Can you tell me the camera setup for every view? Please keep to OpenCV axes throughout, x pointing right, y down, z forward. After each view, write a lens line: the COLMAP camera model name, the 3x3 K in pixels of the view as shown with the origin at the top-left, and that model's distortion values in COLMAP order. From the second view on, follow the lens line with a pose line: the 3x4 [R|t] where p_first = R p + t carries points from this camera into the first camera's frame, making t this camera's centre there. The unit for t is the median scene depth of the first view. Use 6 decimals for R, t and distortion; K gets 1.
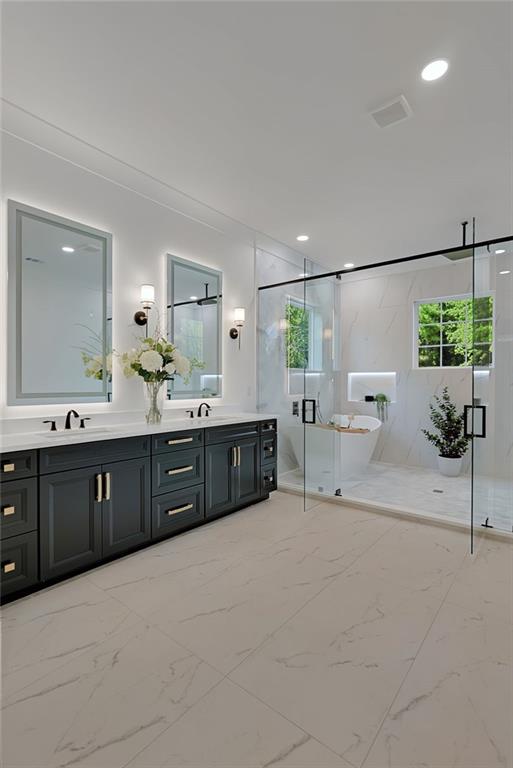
lens RADIAL K [[368.0, 0, 256.5], [0, 368.0, 384.0], [0, 0, 1]] dist [-0.000897, -0.000093]
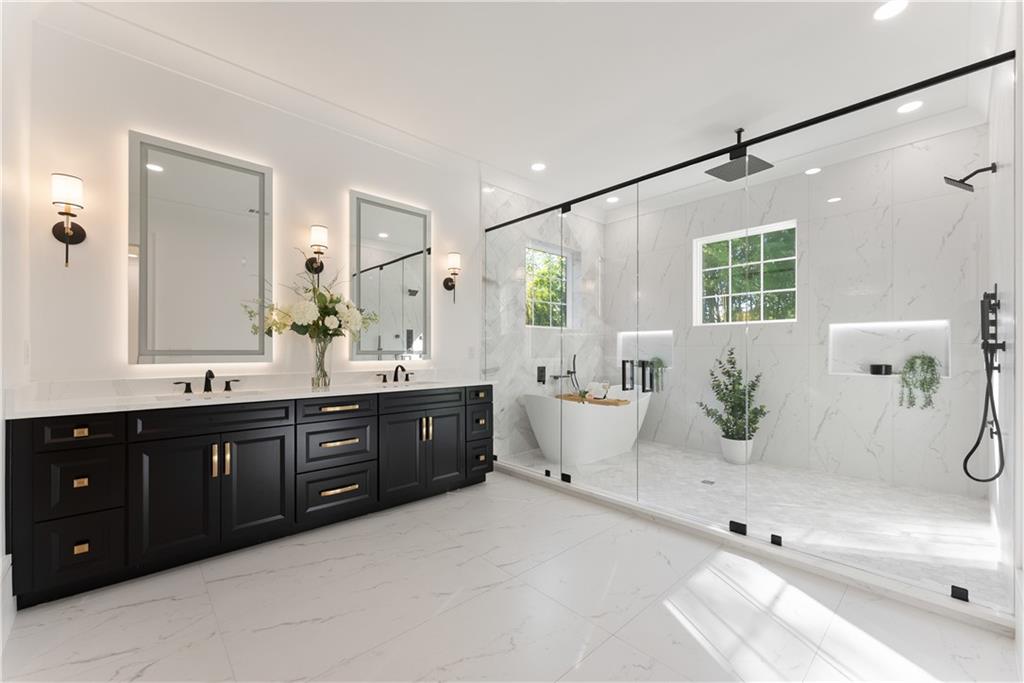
lens RADIAL K [[414.1, 0, 512.4], [0, 414.1, 347.3], [0, 0, 1]] dist [0.000216, -0.000192]
pose [[0.989715, -0.003428, -0.143012, 0.231267], [0.001925, 0.999942, -0.010643, 0.019693], [0.143040, 0.010259, 0.989664, 0.089741]]
